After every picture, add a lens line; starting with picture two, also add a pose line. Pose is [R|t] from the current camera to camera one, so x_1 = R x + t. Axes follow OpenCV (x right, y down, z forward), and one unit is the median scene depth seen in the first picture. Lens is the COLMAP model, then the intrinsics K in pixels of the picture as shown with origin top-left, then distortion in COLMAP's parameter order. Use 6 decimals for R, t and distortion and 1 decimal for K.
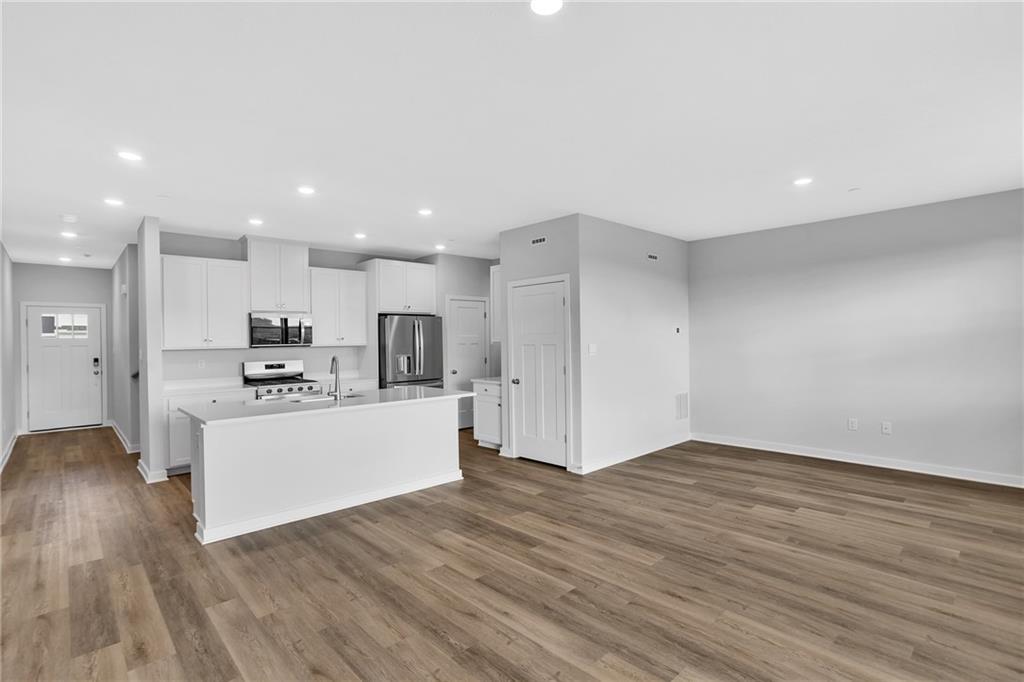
lens RADIAL K [[485.0, 0, 509.2], [0, 485.0, 336.2], [0, 0, 1]] dist [-0.003278, 0.000228]
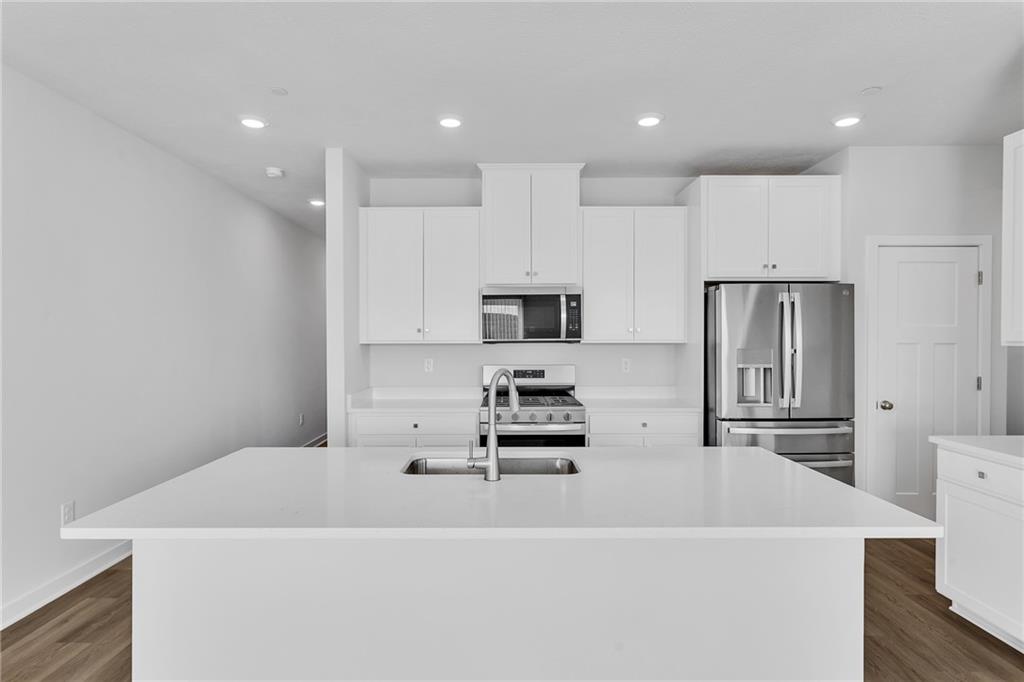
lens RADIAL K [[539.7, 0, 507.0], [0, 539.7, 338.0], [0, 0, 1]] dist [0.005951, 0.000599]
pose [[0.725946, 0.016486, -0.687554, -0.031912], [-0.005072, 0.999814, 0.018618, 0.004151], [0.687733, -0.010028, 0.725894, 0.533801]]
